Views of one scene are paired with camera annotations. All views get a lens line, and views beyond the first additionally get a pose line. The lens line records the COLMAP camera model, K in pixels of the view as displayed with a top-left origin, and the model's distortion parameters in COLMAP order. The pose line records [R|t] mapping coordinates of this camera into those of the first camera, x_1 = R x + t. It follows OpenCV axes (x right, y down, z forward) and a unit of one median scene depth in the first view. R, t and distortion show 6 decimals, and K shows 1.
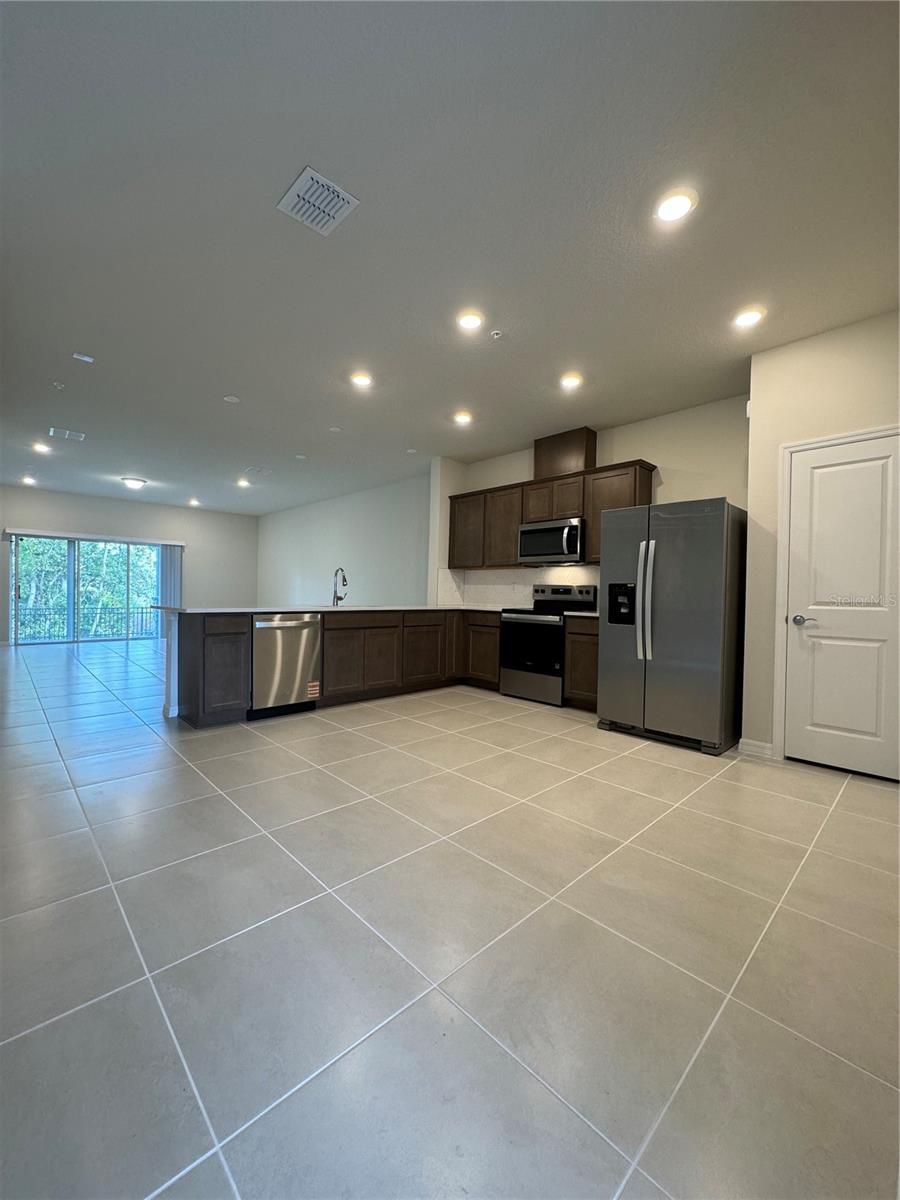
lens RADIAL K [[479.1, 0, 450.0], [0, 479.1, 600.0], [0, 0, 1]] dist [-0.001798, -0.000114]
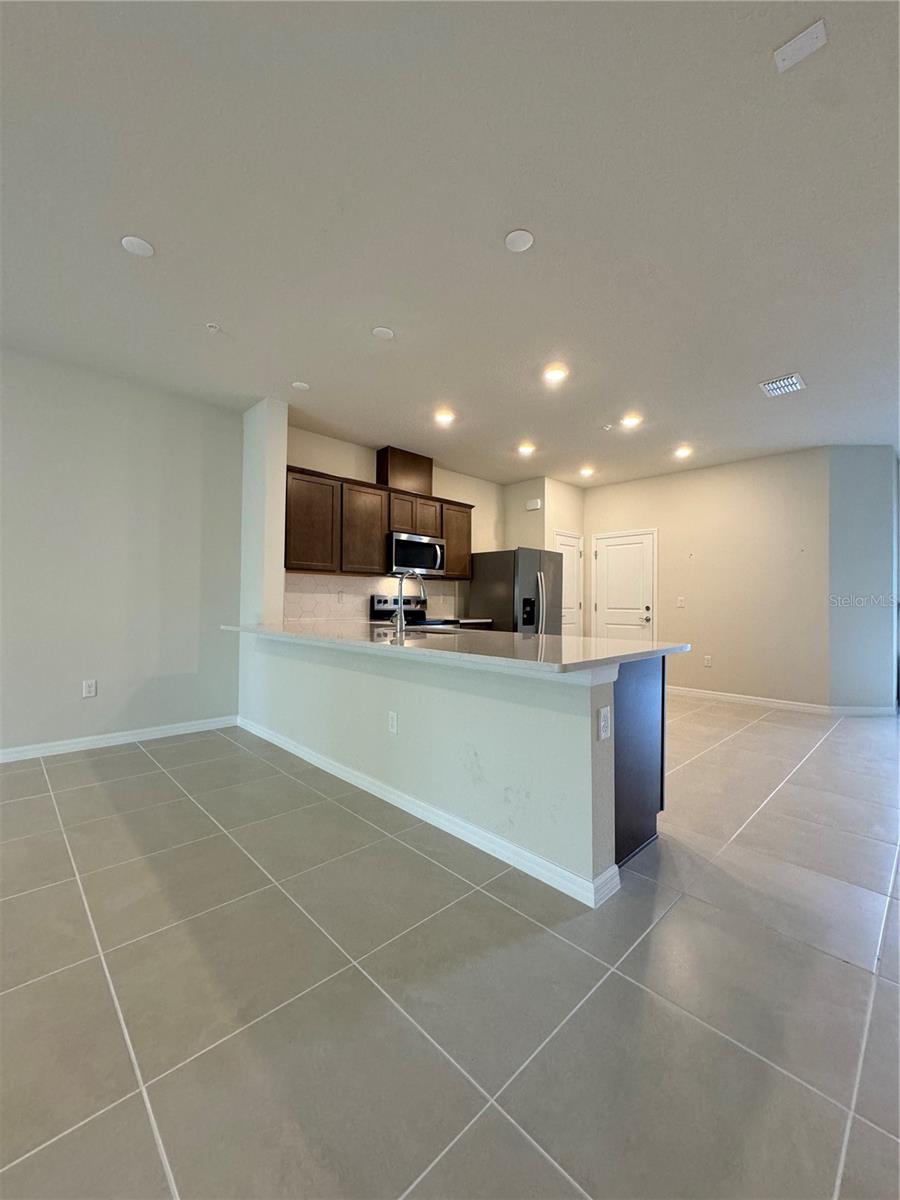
lens RADIAL K [[479.1, 0, 450.0], [0, 479.1, 600.0], [0, 0, 1]] dist [-0.001798, -0.000114]
pose [[0.003124, -0.017832, 0.999836, -0.762749], [0.002573, 0.999838, 0.017824, -0.037978], [-0.999992, 0.002517, 0.003169, 0.847046]]
